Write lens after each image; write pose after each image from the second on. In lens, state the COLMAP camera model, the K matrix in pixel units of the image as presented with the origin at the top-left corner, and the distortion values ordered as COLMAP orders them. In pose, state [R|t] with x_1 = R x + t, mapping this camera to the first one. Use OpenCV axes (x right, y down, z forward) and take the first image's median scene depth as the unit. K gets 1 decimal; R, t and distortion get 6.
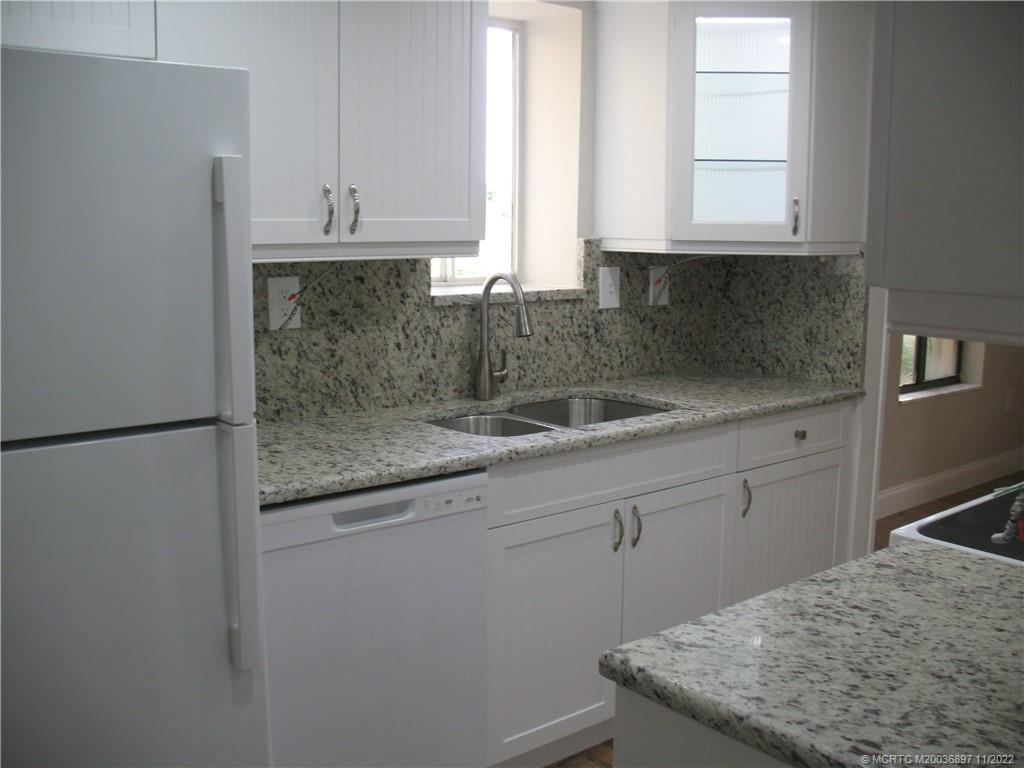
lens RADIAL K [[1053.9, 0, 517.9], [0, 1053.9, 380.1], [0, 0, 1]] dist [-0.118529, 0.000000]
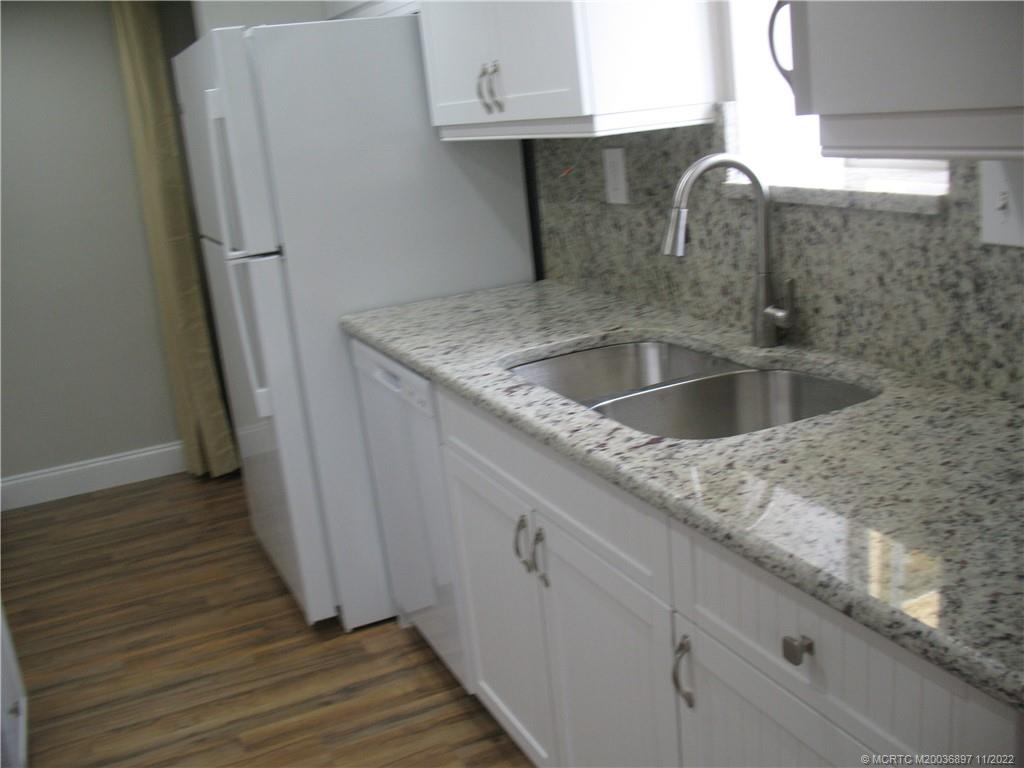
lens RADIAL K [[1053.9, 0, 511.2], [0, 1053.9, 379.5], [0, 0, 1]] dist [-0.118529, 0.000000]
pose [[-0.260852, 0.267464, -0.927588, 0.578151], [-0.046742, 0.956227, 0.288867, -0.132631], [0.964247, 0.118709, -0.236932, 0.917127]]
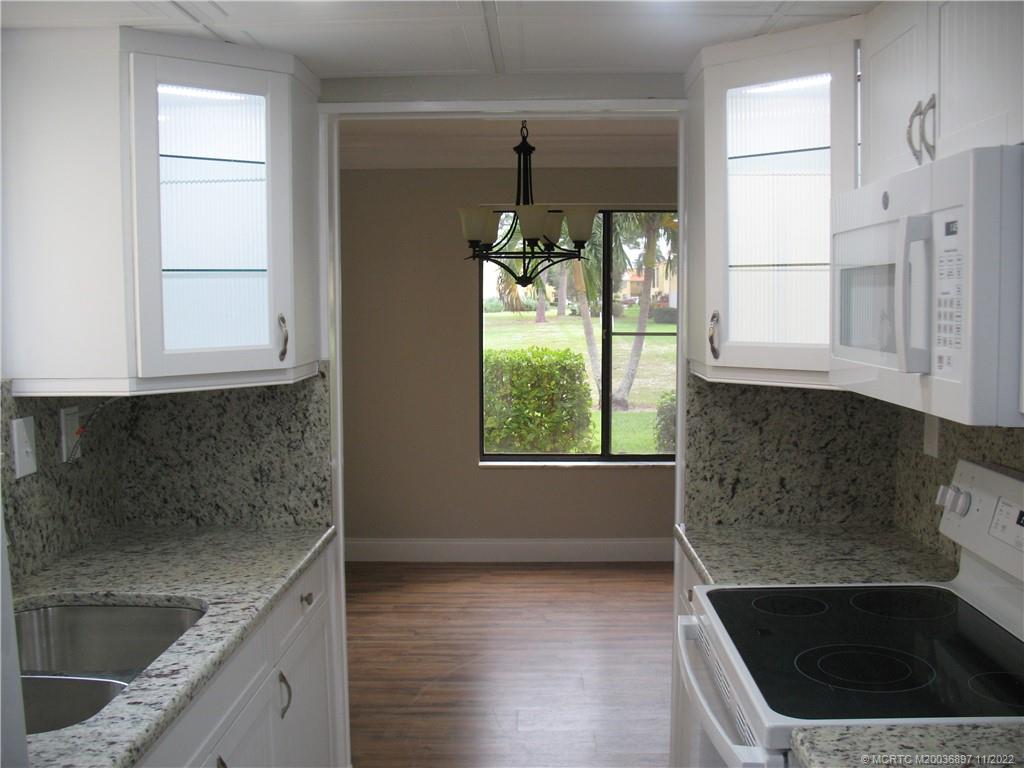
lens RADIAL K [[1053.9, 0, 516.7], [0, 1053.9, 386.8], [0, 0, 1]] dist [-0.118529, 0.000000]
pose [[0.658899, -0.077782, 0.748199, -0.211440], [0.126350, 0.991952, -0.008148, -0.081003], [-0.741544, 0.099903, 0.663424, 0.291233]]
